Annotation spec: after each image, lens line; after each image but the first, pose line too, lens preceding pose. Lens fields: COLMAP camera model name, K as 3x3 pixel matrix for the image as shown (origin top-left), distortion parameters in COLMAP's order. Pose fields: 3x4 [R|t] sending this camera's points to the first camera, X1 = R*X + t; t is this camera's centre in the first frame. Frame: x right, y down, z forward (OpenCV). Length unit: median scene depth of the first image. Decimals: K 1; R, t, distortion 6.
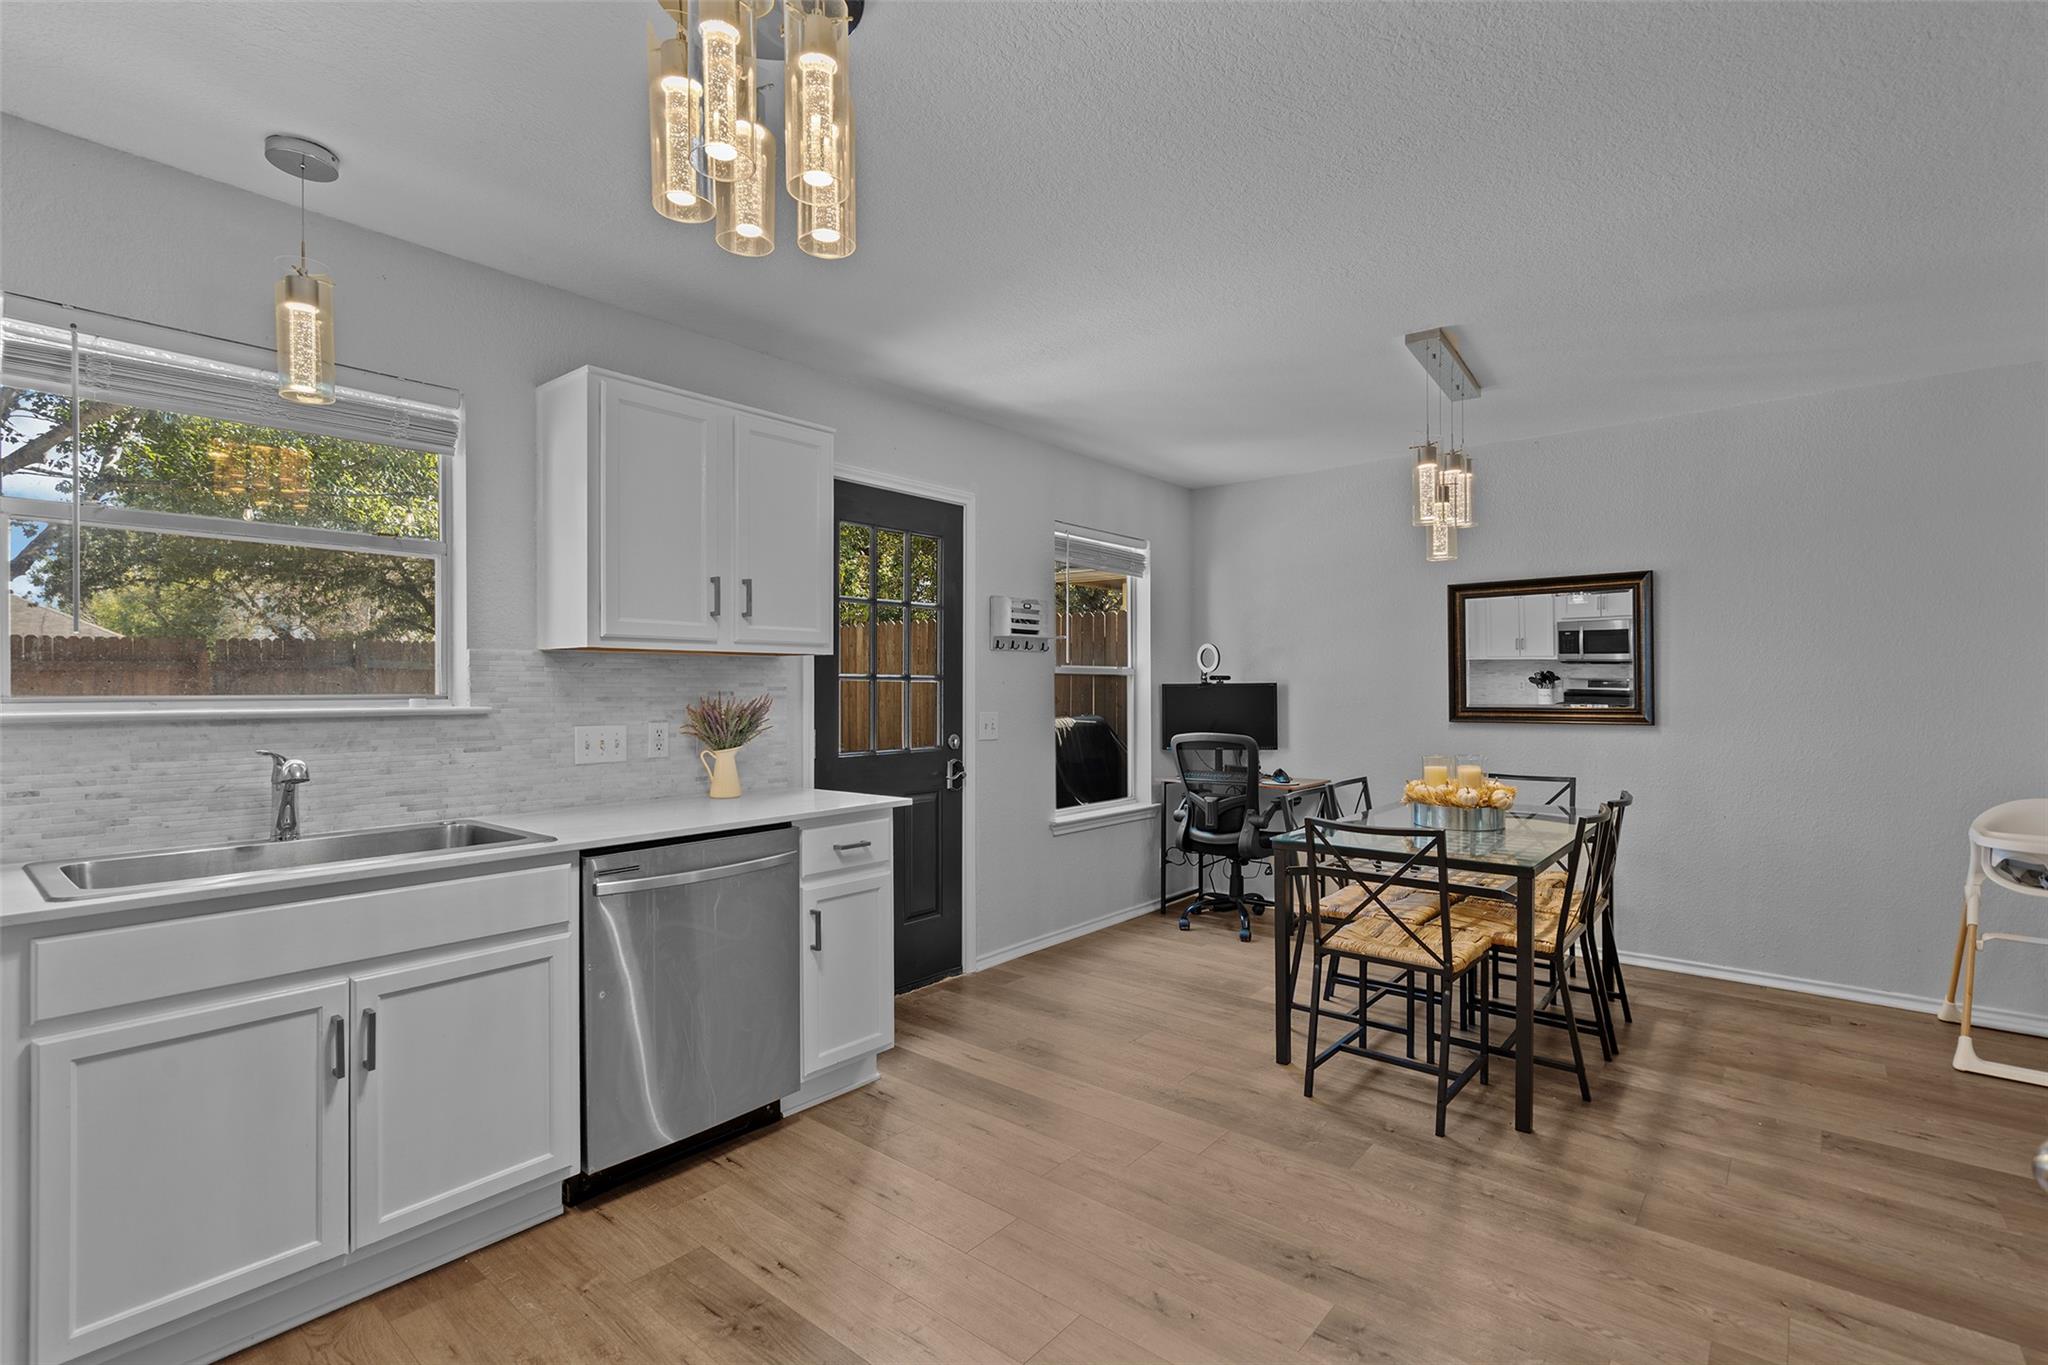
lens RADIAL K [[936.4, 0, 1014.2], [0, 936.4, 683.5], [0, 0, 1]] dist [-0.001226, 0.001771]
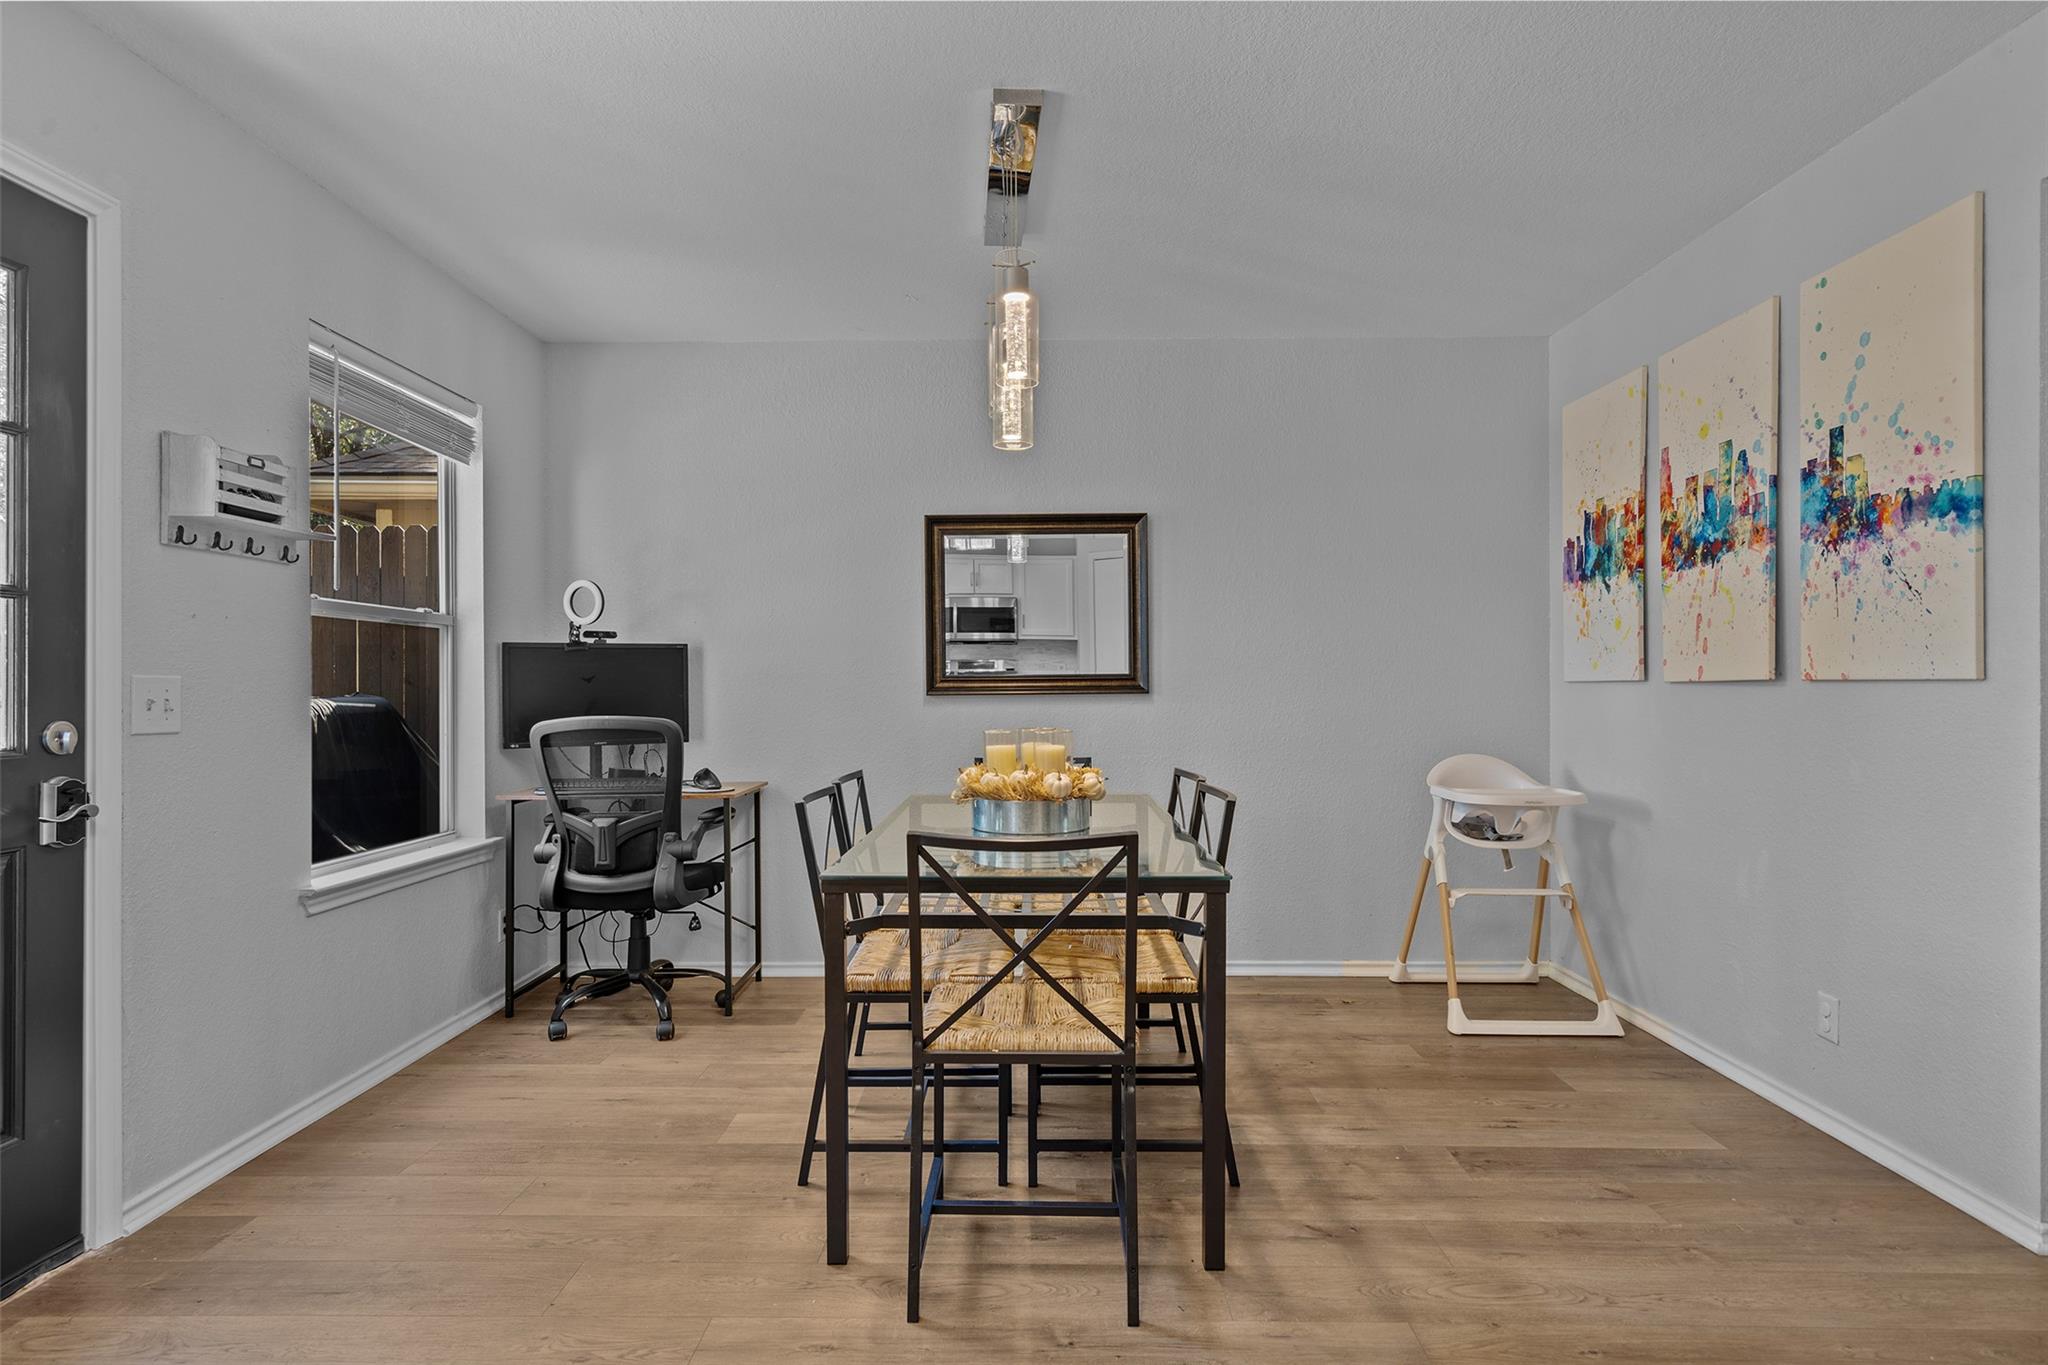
lens RADIAL K [[1082.8, 0, 1021.6], [0, 1082.8, 679.4], [0, 0, 1]] dist [0.008891, -0.000316]
pose [[0.773913, 0.001530, 0.633290, -0.041360], [-0.000384, 0.999998, -0.001946, 0.037289], [-0.633292, 0.001262, 0.773912, 0.328691]]
